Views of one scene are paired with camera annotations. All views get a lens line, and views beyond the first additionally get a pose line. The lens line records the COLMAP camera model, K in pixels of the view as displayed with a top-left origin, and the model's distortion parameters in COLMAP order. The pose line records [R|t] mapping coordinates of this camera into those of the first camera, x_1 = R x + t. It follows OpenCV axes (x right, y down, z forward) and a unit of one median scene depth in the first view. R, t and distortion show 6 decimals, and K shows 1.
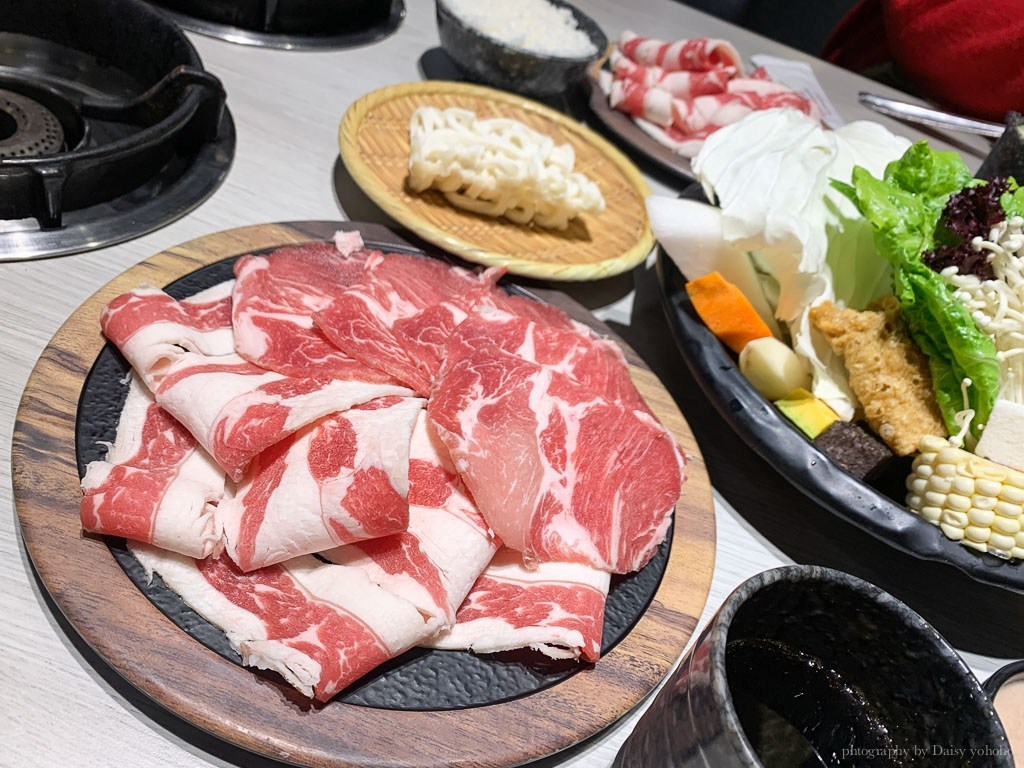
lens RADIAL K [[773.4, 0, 512.0], [0, 773.4, 384.0], [0, 0, 1]] dist [0.058771, -0.083123]
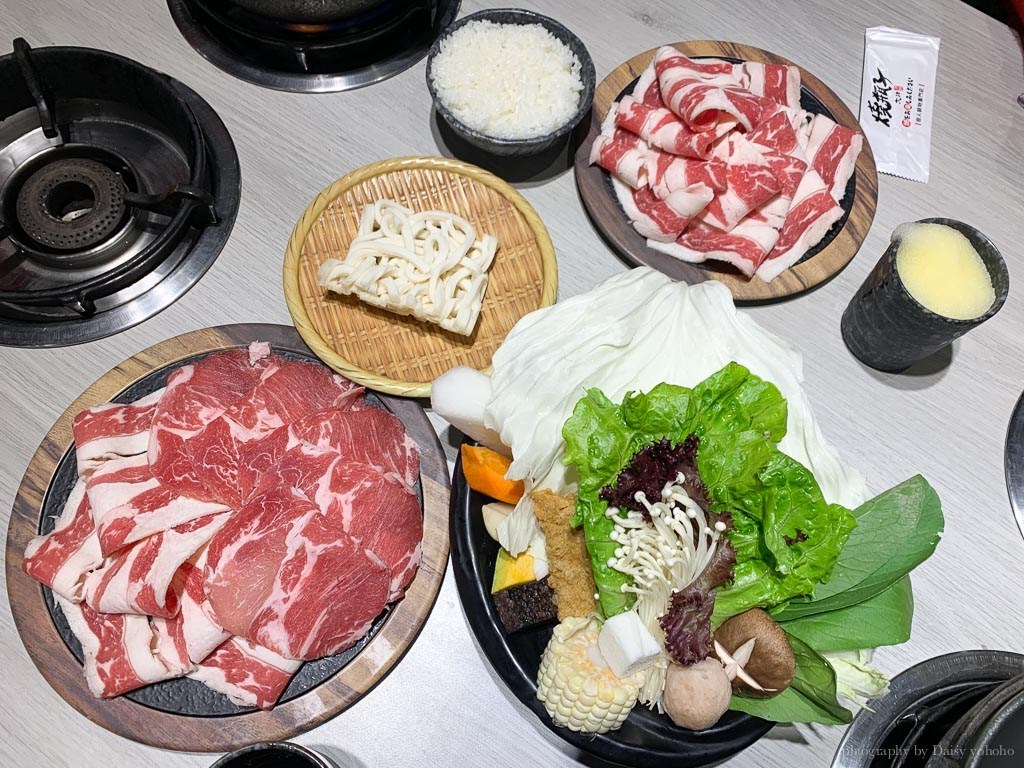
lens RADIAL K [[775.0, 0, 554.2], [0, 775.0, 383.6], [0, 0, 1]] dist [0.003741, -0.002470]
pose [[0.929826, 0.225766, -0.290608, 0.906282], [-0.116255, 0.929467, 0.350108, -0.874522], [0.349153, -0.291755, 0.890489, -0.098507]]
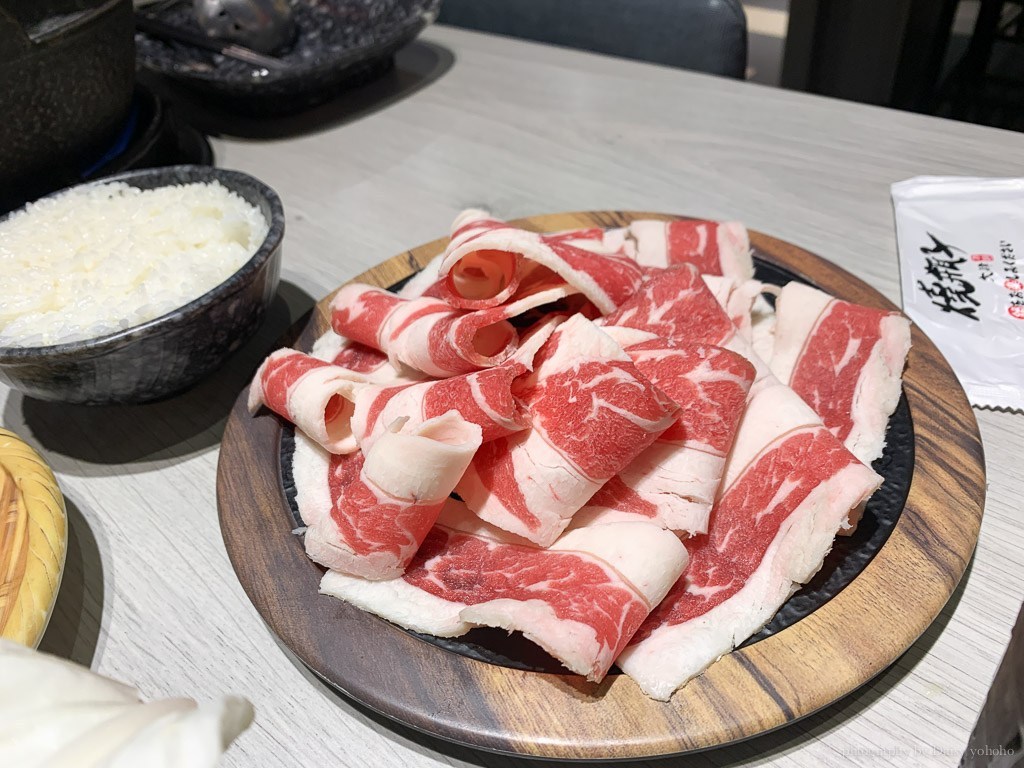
lens RADIAL K [[775.0, 0, 554.2], [0, 775.0, 383.6], [0, 0, 1]] dist [0.003741, -0.002470]
pose [[0.861111, -0.007821, -0.508357, 1.020270], [-0.072830, 0.987672, -0.138562, -0.642003], [0.503174, 0.156340, 0.849926, 1.315210]]
